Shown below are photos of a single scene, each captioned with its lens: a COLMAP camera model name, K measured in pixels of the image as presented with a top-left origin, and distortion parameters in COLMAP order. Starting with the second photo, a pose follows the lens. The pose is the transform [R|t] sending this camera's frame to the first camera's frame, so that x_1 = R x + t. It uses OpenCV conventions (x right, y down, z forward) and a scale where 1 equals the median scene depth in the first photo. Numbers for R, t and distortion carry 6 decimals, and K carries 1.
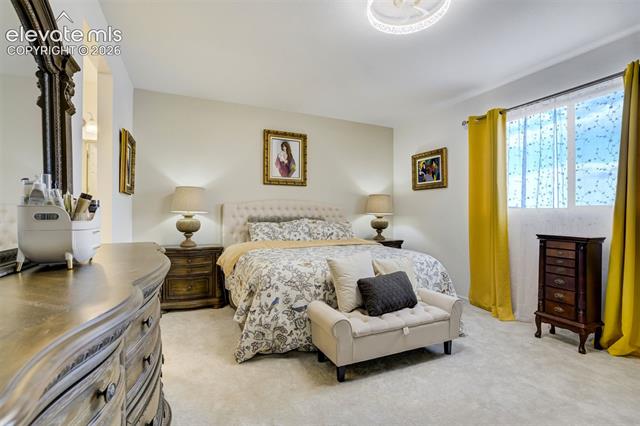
lens RADIAL K [[305.1, 0, 318.3], [0, 305.1, 216.5], [0, 0, 1]] dist [-0.037177, 0.007441]
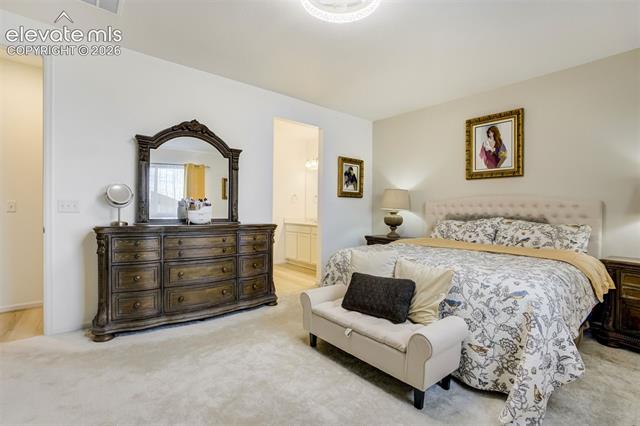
lens RADIAL K [[305.1, 0, 318.8], [0, 305.1, 214.2], [0, 0, 1]] dist [-0.037177, 0.007441]
pose [[0.252934, 0.010954, -0.967422, 0.599089], [-0.022640, 0.999729, 0.005401, 0.004074], [0.967219, 0.020536, 0.253113, 0.338734]]
